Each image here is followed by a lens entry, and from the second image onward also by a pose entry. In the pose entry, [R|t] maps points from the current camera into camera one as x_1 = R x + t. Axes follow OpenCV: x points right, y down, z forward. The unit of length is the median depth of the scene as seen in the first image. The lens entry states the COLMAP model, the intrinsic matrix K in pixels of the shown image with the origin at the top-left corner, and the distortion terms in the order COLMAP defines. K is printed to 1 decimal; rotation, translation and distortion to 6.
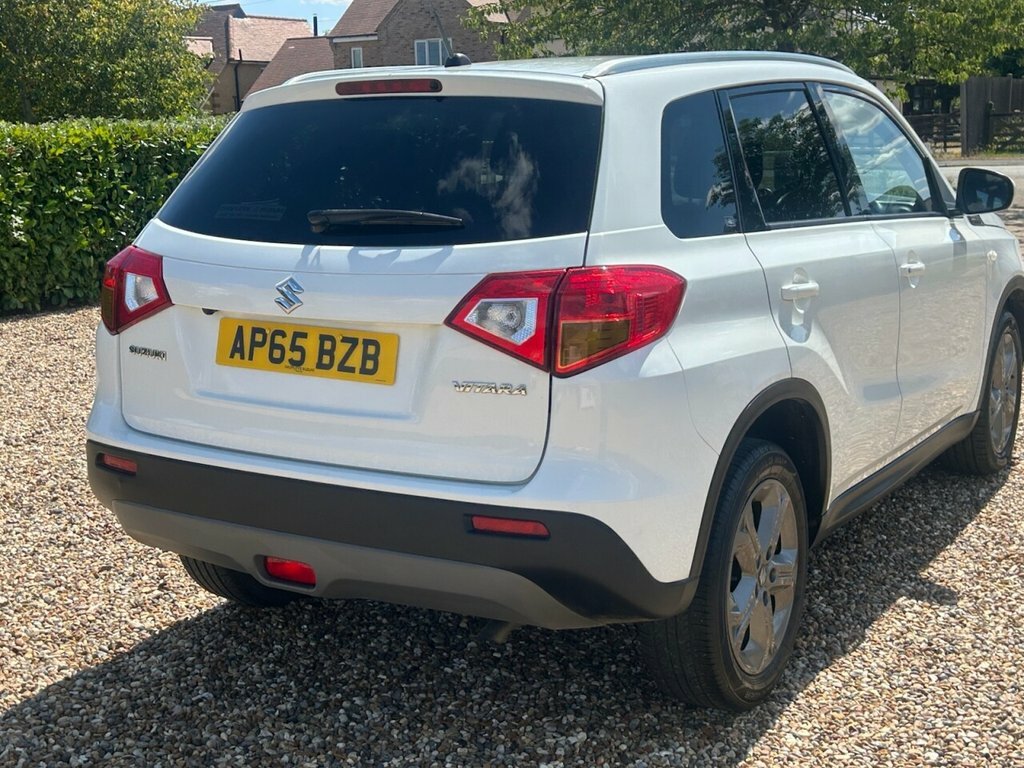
lens RADIAL K [[1345.3, 0, 497.7], [0, 1345.3, 366.1], [0, 0, 1]] dist [0.175636, -0.484643]
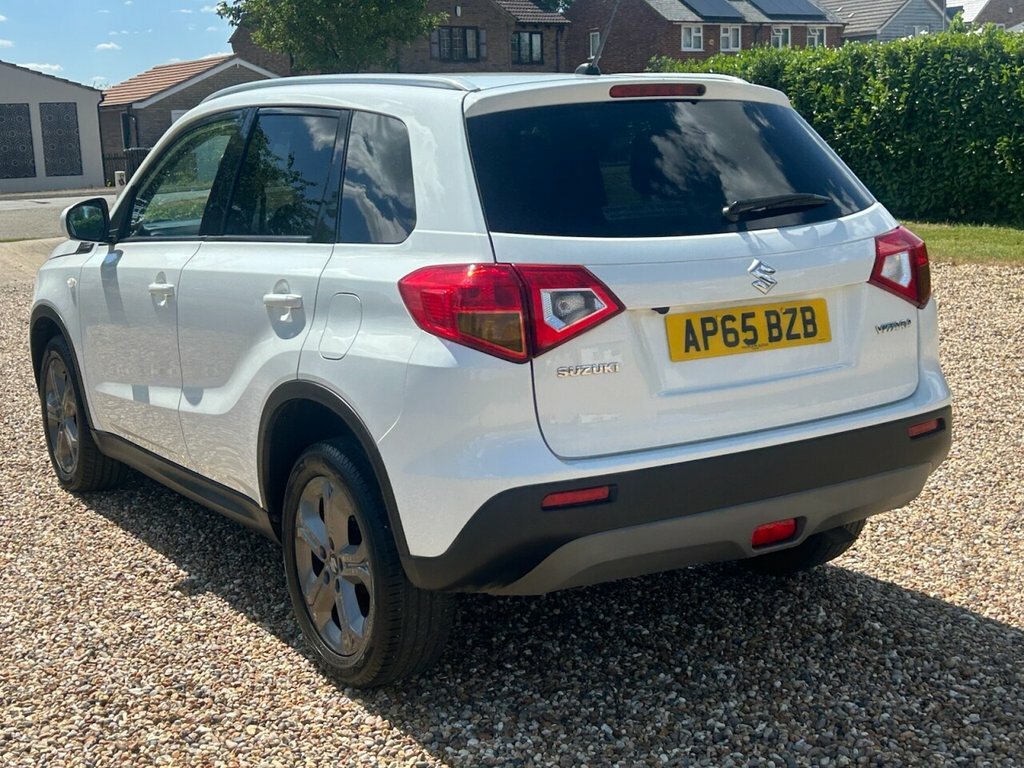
lens RADIAL K [[1345.3, 0, 497.7], [0, 1345.3, 366.1], [0, 0, 1]] dist [0.175636, -0.484643]
pose [[0.429921, -0.145154, 0.891122, -1.199612], [0.182350, 0.980612, 0.071757, -0.097444], [-0.884260, 0.131646, 0.448055, 0.697688]]
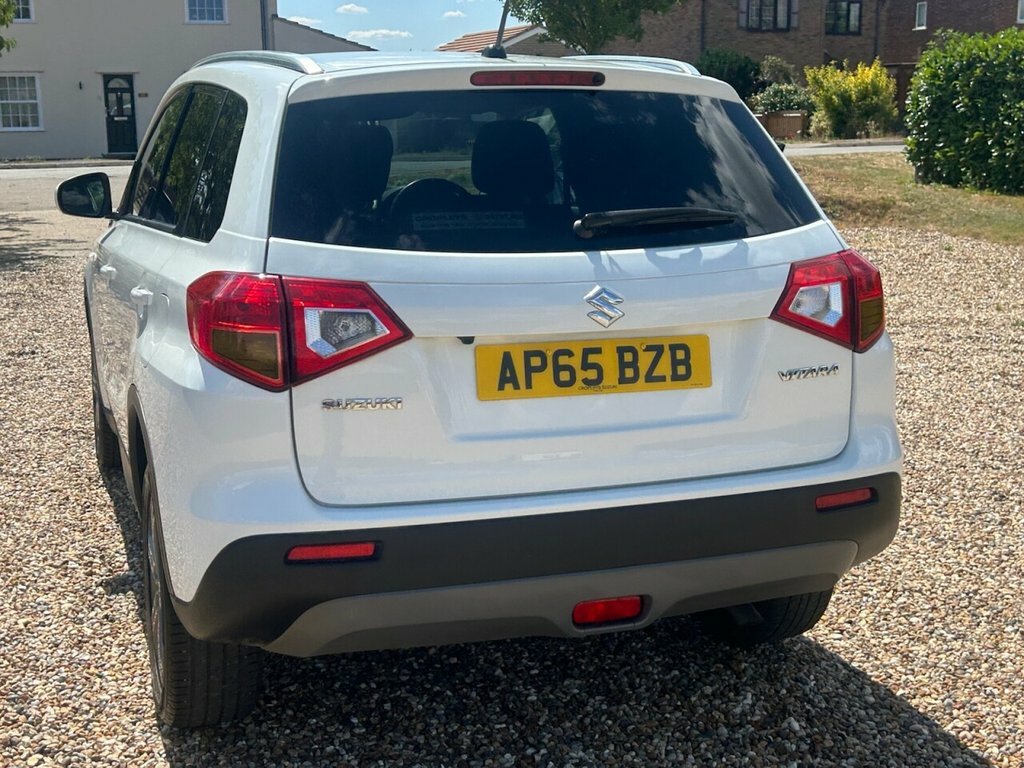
lens RADIAL K [[1345.3, 0, 497.7], [0, 1345.3, 366.1], [0, 0, 1]] dist [0.175636, -0.484643]
pose [[0.630653, -0.125717, 0.765815, -0.878487], [0.127887, 0.990136, 0.057225, -0.072748], [-0.765455, 0.061849, 0.640510, 0.470150]]
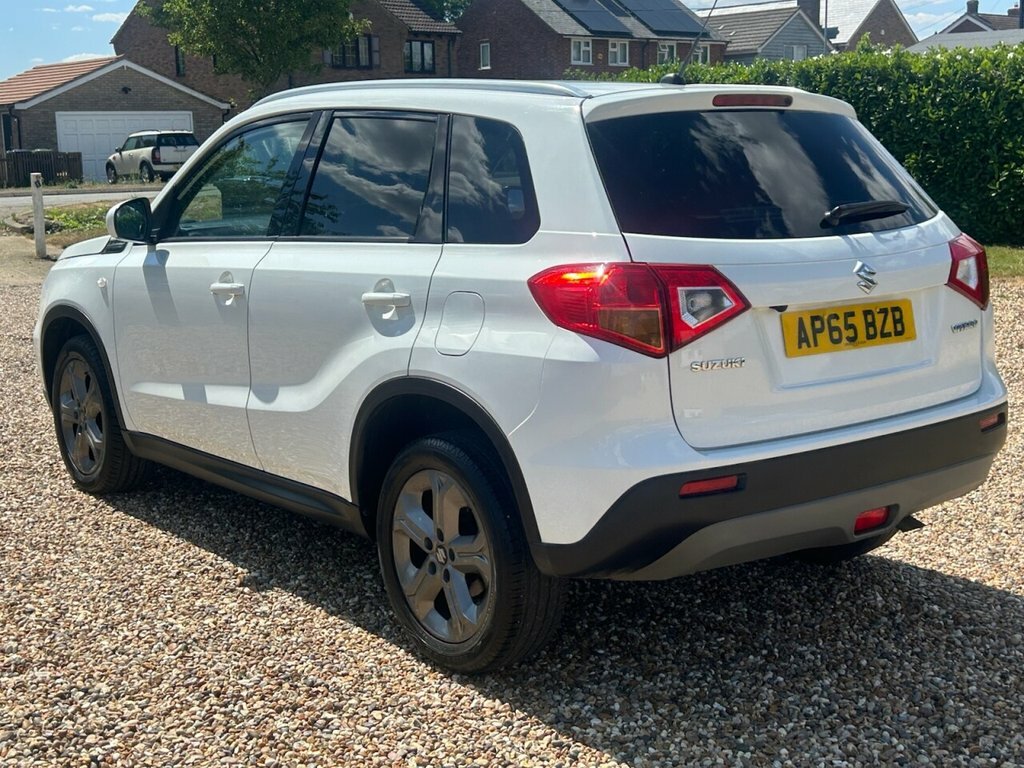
lens RADIAL K [[1344.1, 0, 510.8], [0, 1344.1, 382.4], [0, 0, 1]] dist [0.189363, -0.544884]
pose [[0.338057, -0.148982, 0.929259, -1.315263], [0.173600, 0.980319, 0.094013, -0.124129], [-0.924976, 0.129538, 0.357267, 0.861634]]
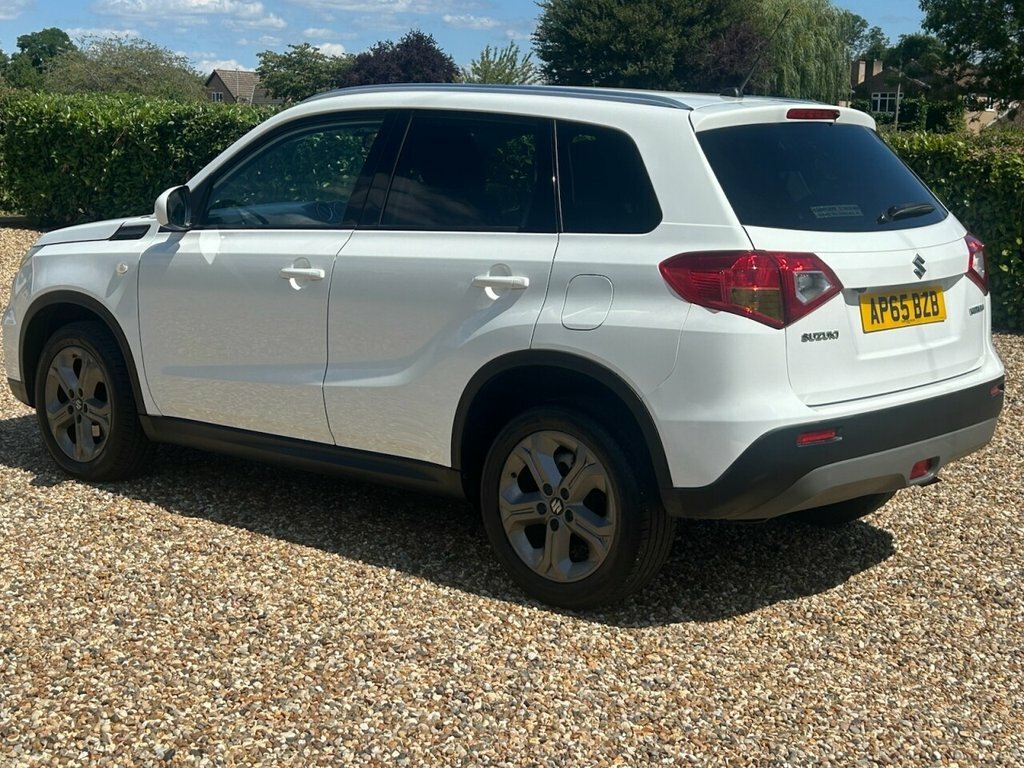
lens RADIAL K [[1572.0, 0, 514.3], [0, 1572.0, 384.5], [0, 0, 1]] dist [0.242939, -0.872115]
pose [[0.161006, -0.137811, 0.977285, -1.783832], [0.158598, 0.980948, 0.112198, -0.178021], [-0.974127, 0.136931, 0.179795, 1.104895]]
